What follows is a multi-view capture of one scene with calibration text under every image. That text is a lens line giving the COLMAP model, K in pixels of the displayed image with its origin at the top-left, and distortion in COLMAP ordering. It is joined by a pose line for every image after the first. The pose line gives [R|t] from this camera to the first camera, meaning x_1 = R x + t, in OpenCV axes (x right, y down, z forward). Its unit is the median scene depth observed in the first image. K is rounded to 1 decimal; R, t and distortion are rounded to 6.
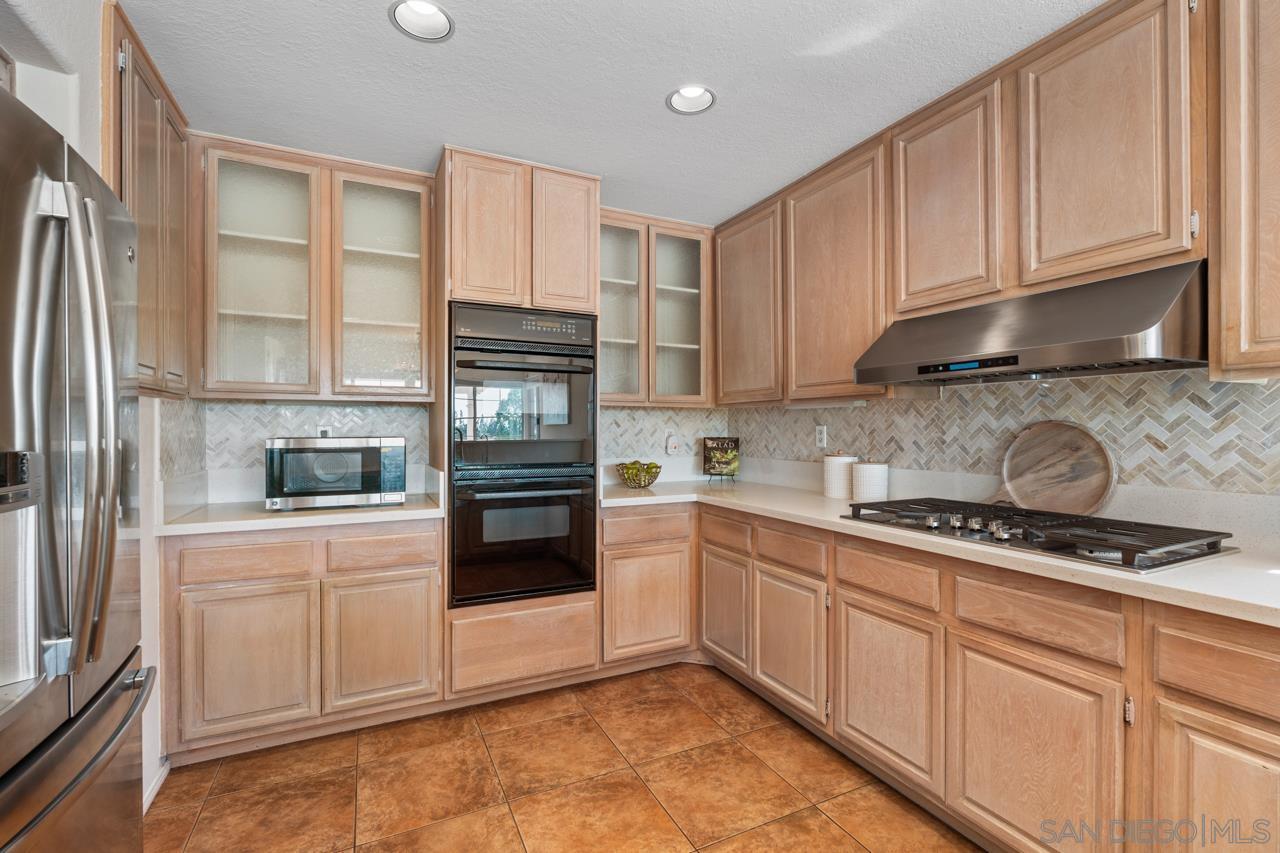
lens RADIAL K [[559.5, 0, 637.9], [0, 559.5, 431.6], [0, 0, 1]] dist [-0.004508, 0.000469]
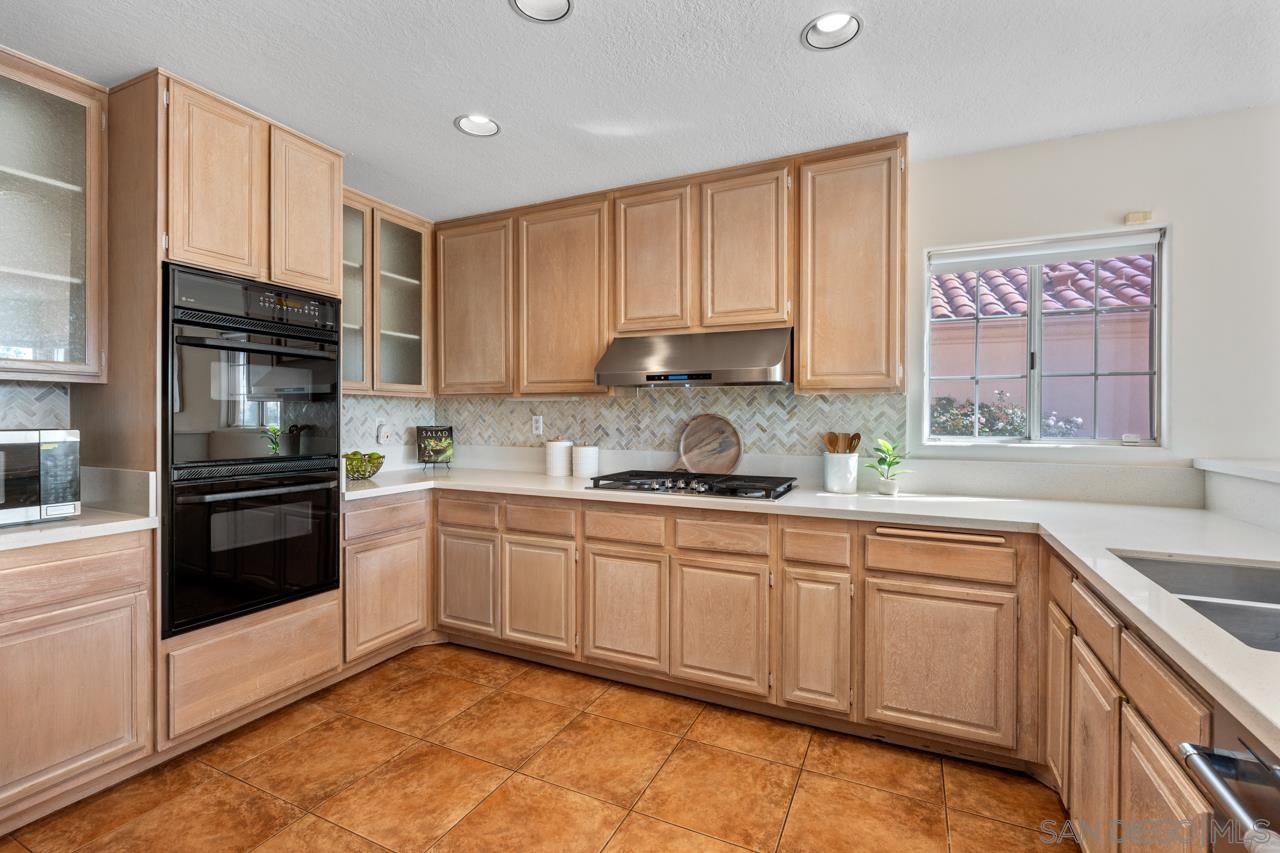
lens RADIAL K [[568.8, 0, 641.2], [0, 568.8, 421.8], [0, 0, 1]] dist [-0.002501, -0.000260]
pose [[0.779162, -0.002239, 0.626818, -0.309020], [-0.001243, 0.999986, 0.005117, -0.005197], [-0.626821, -0.004766, 0.779149, -0.080601]]
